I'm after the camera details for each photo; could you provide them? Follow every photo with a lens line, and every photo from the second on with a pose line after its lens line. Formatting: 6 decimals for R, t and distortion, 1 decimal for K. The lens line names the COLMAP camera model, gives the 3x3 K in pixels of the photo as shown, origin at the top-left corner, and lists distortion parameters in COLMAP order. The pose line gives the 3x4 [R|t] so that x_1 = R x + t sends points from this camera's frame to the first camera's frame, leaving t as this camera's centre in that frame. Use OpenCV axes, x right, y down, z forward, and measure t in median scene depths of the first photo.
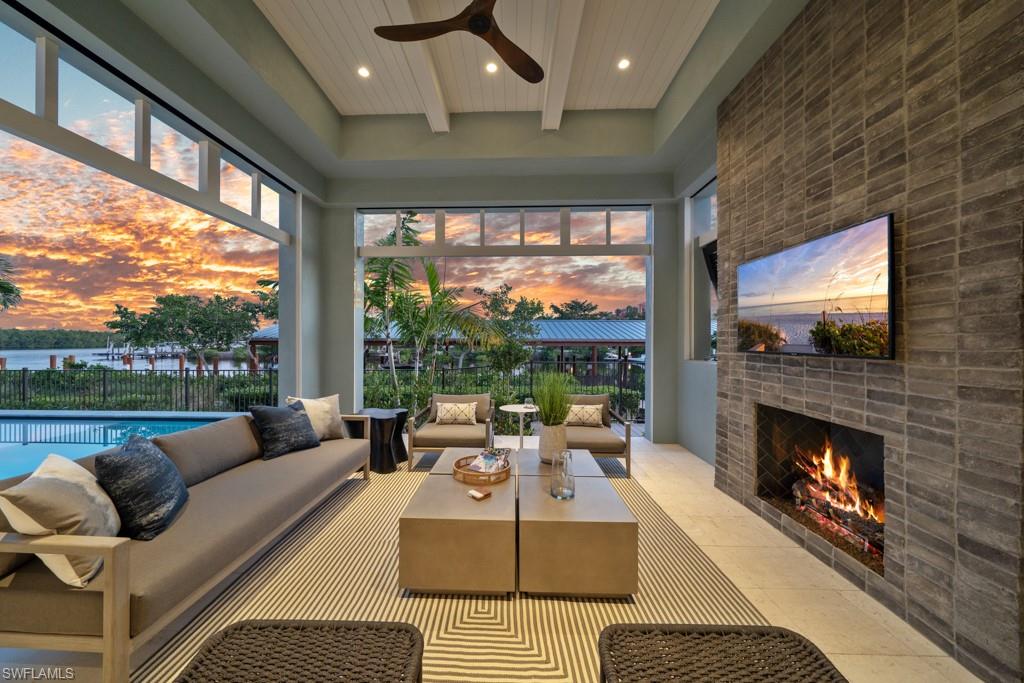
lens RADIAL K [[347.9, 0, 501.4], [0, 347.9, 339.9], [0, 0, 1]] dist [-0.005367, 0.000146]
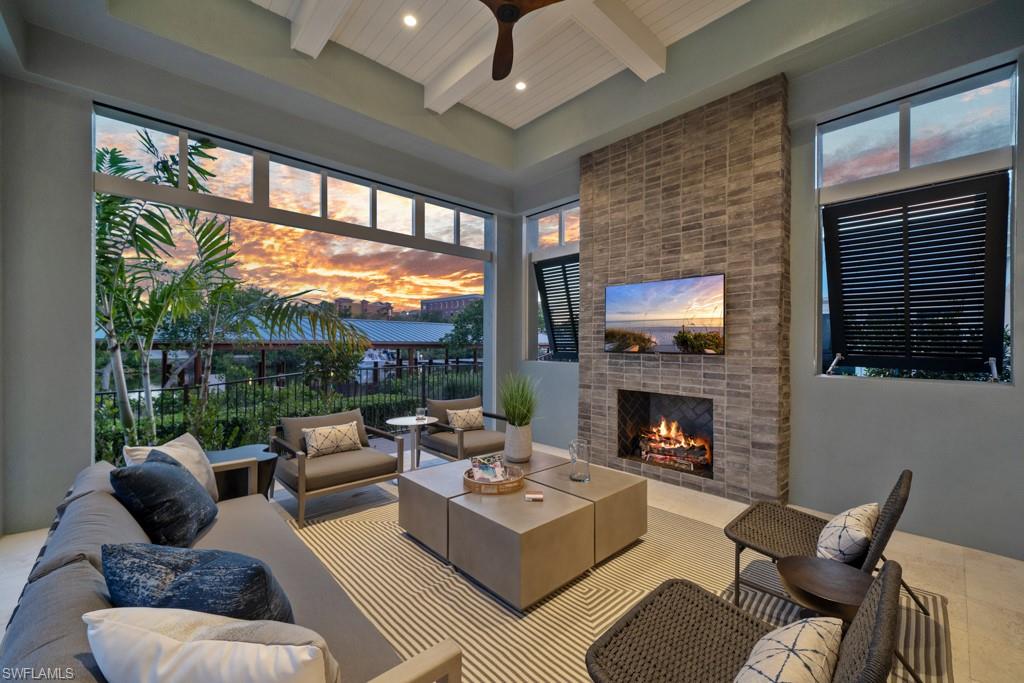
lens RADIAL K [[409.1, 0, 493.0], [0, 409.1, 344.8], [0, 0, 1]] dist [-0.000236, -0.000045]
pose [[0.725178, -0.000897, 0.688561, -1.035173], [-0.004282, 0.999974, 0.005813, -0.001923], [-0.688548, -0.007164, 0.725156, 0.241144]]
